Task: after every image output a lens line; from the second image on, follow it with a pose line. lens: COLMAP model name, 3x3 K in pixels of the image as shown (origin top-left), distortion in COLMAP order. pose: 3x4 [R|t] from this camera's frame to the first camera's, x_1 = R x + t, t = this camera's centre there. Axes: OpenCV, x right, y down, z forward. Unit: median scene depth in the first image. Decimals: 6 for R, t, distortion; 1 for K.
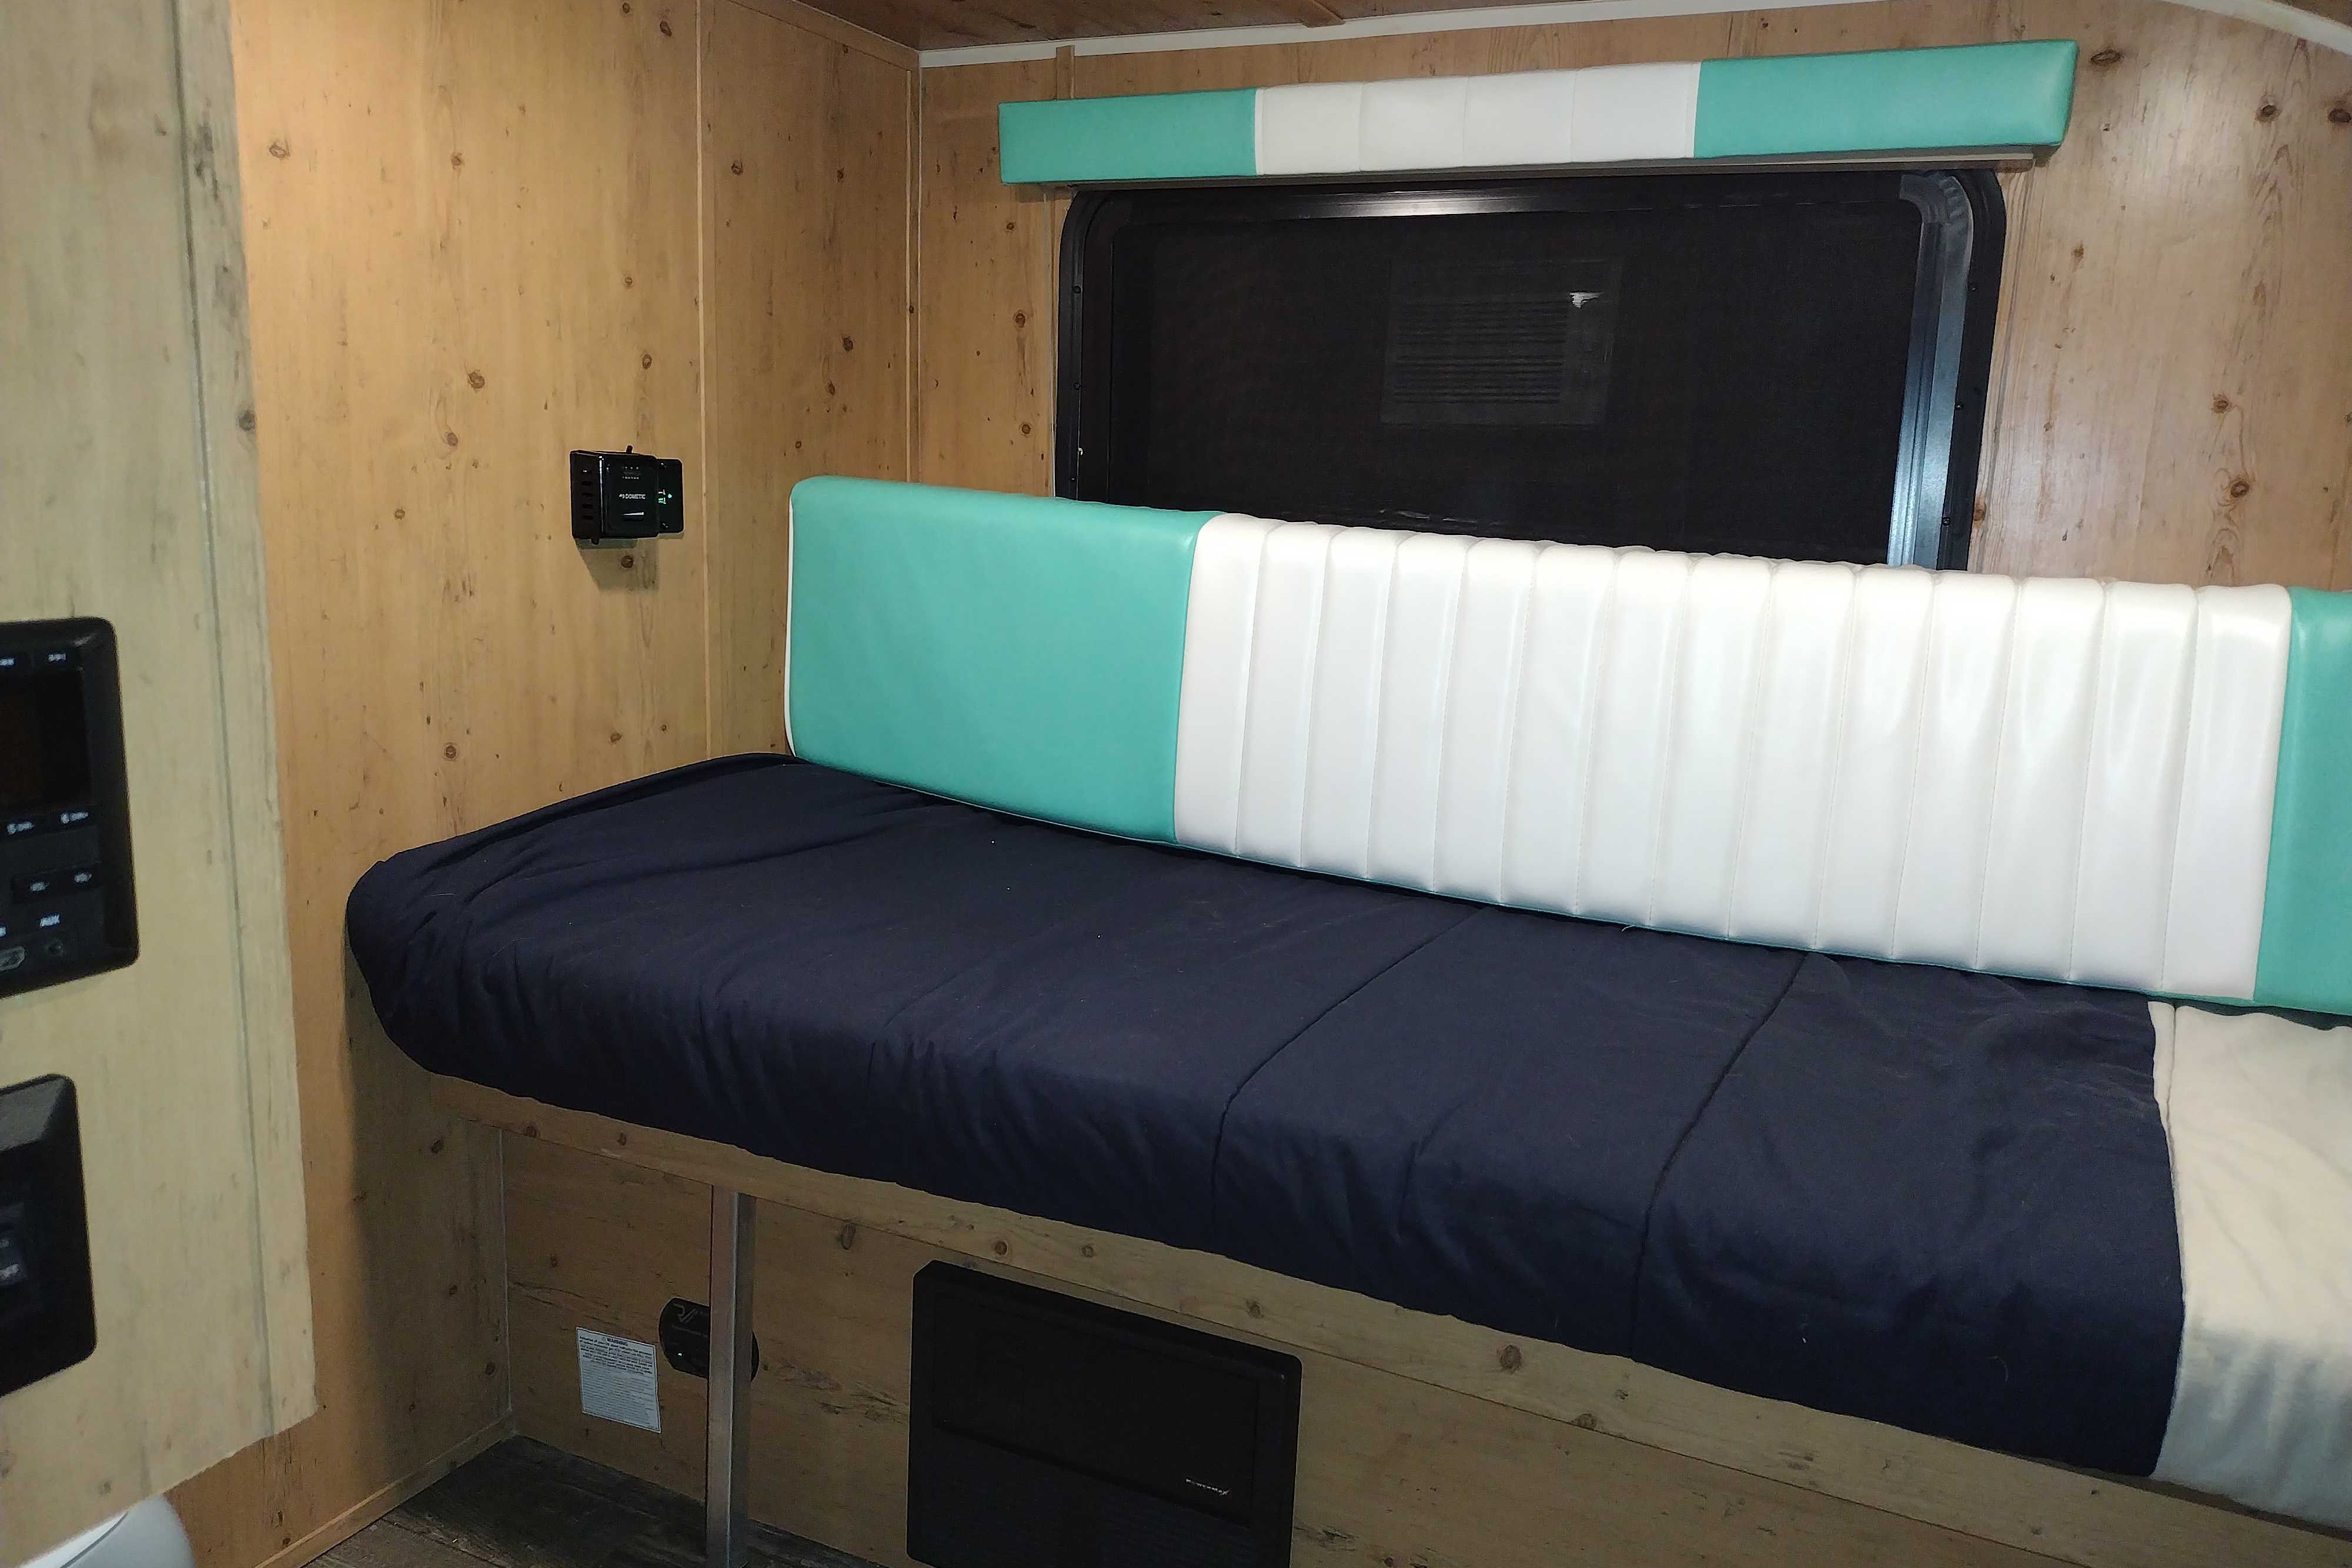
lens RADIAL K [[1764.8, 0, 1227.5], [0, 1764.8, 777.1], [0, 0, 1]] dist [0.003493, -0.043937]
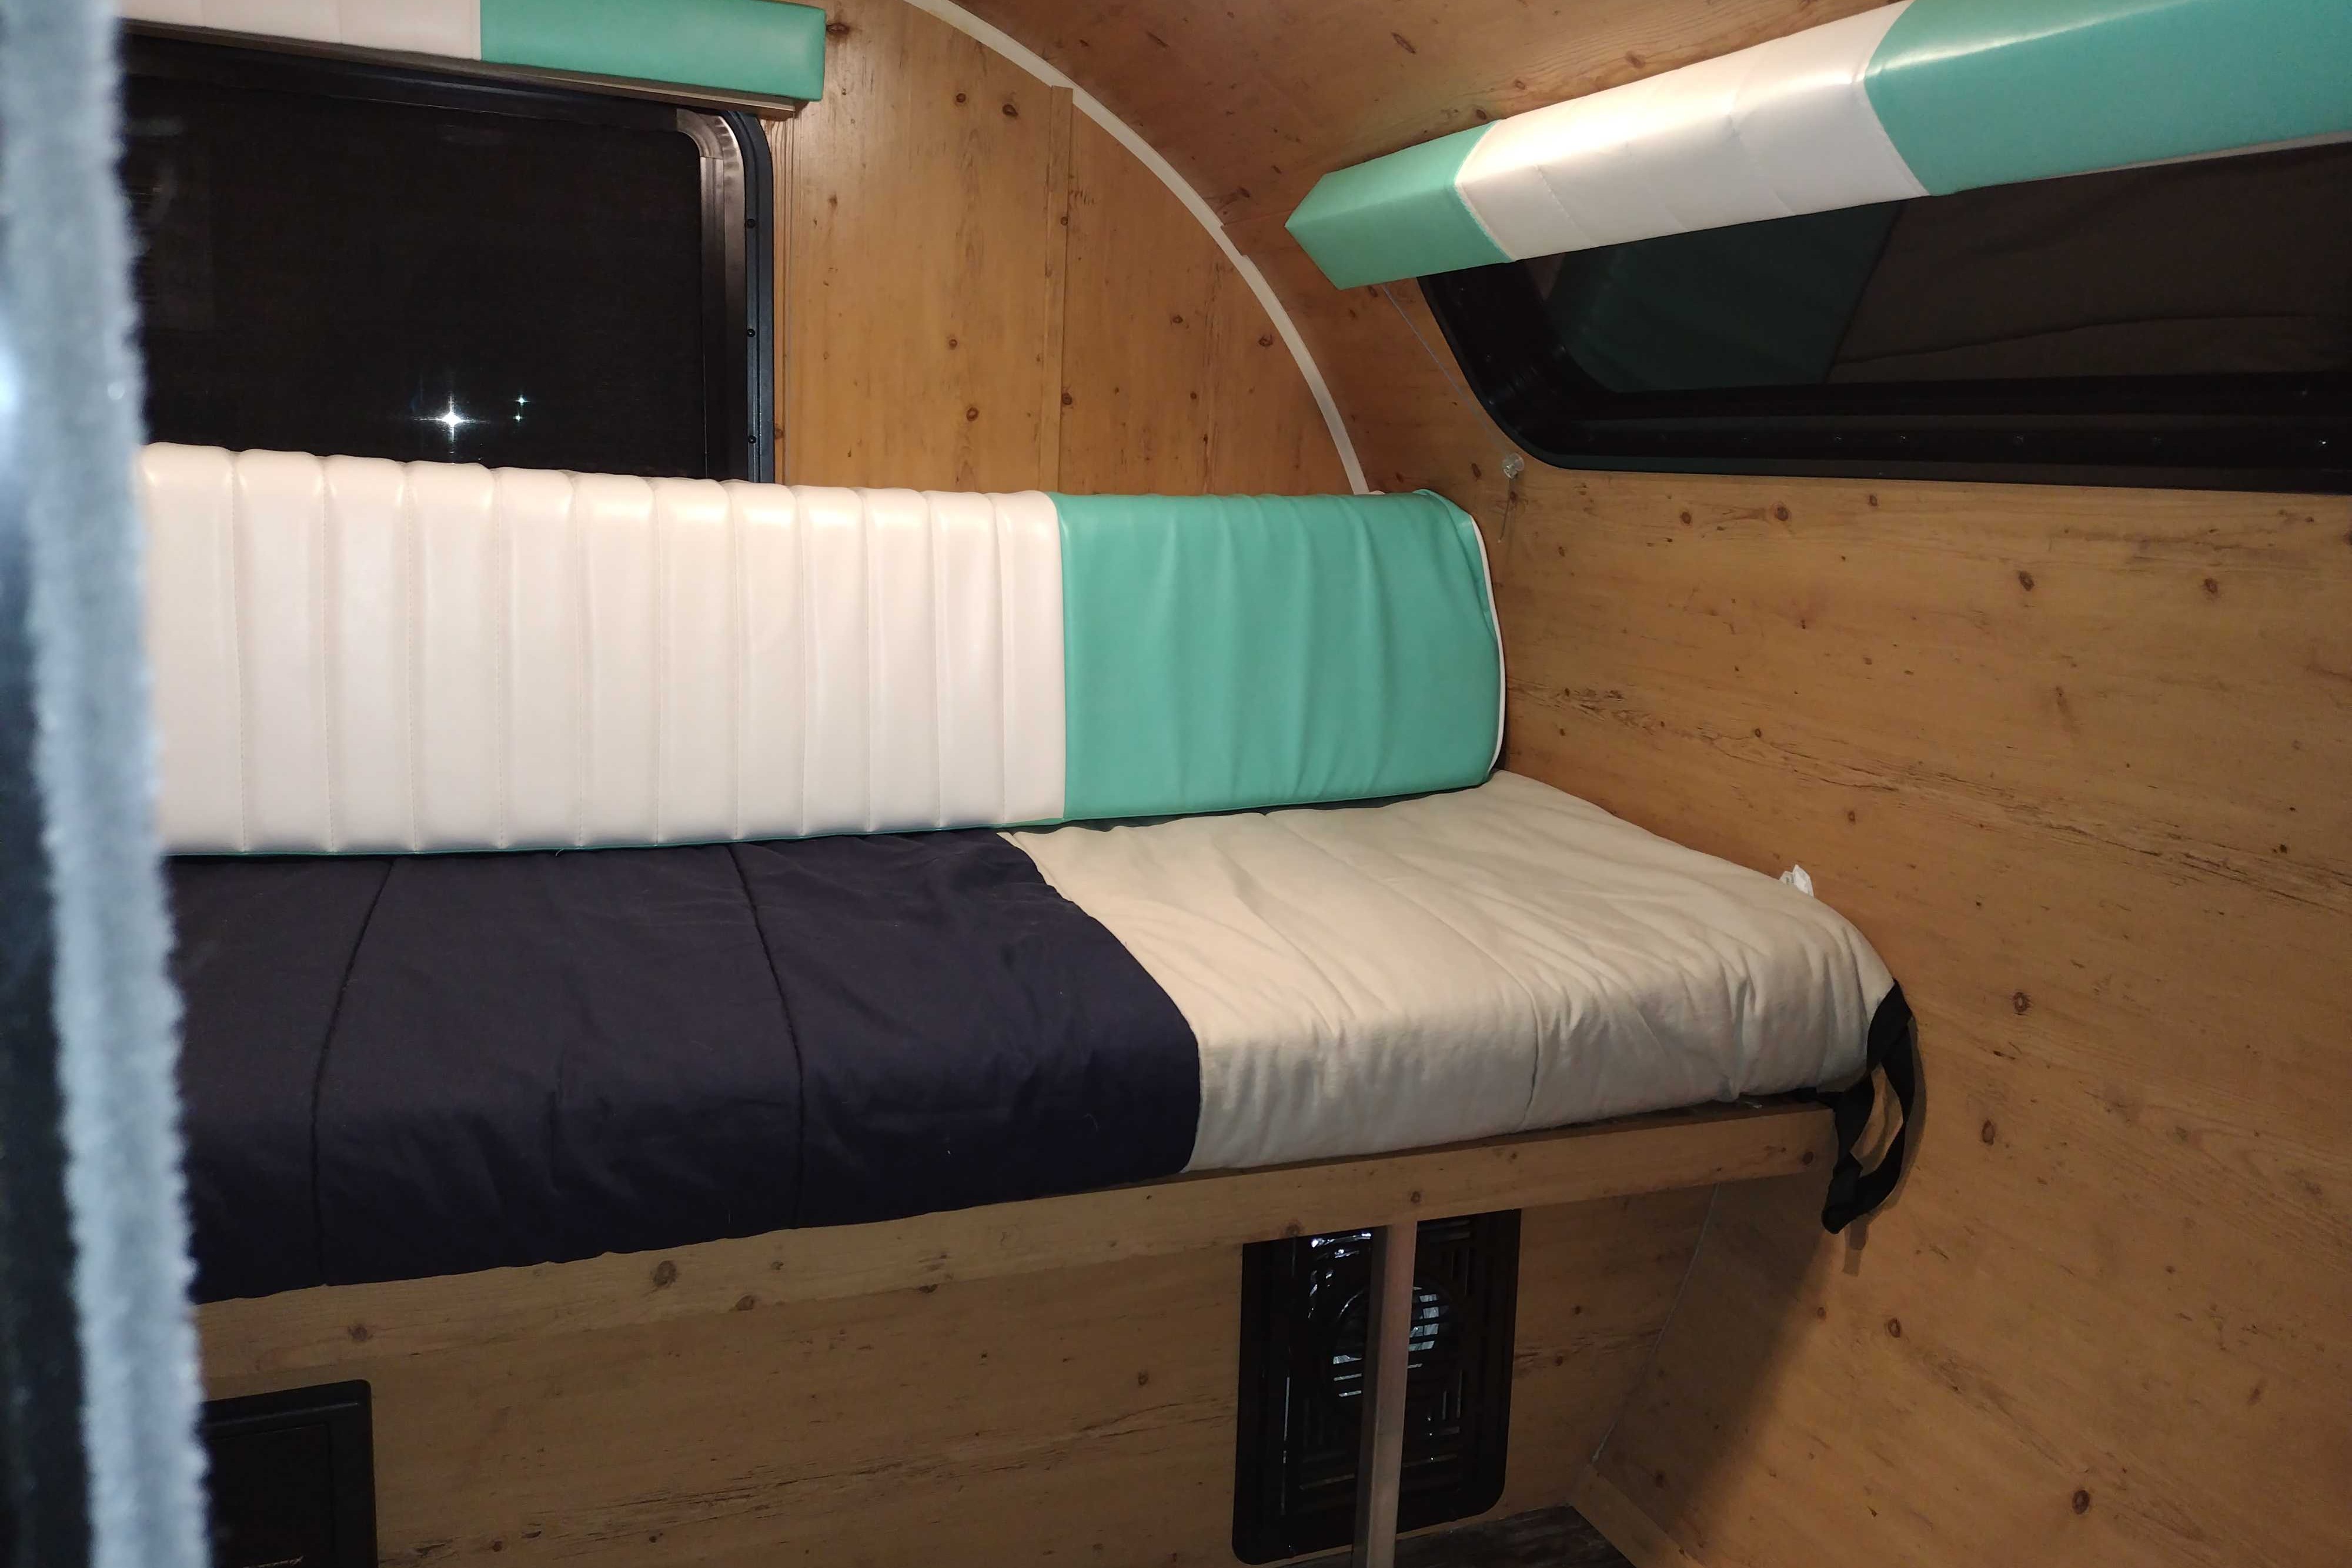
lens RADIAL K [[1764.8, 0, 1227.5], [0, 1764.8, 777.1], [0, 0, 1]] dist [0.003493, -0.043937]
pose [[0.634835, -0.141768, 0.759531, -0.365297], [0.104963, 0.989734, 0.097006, -0.016392], [-0.765485, 0.018140, 0.643198, 0.099584]]
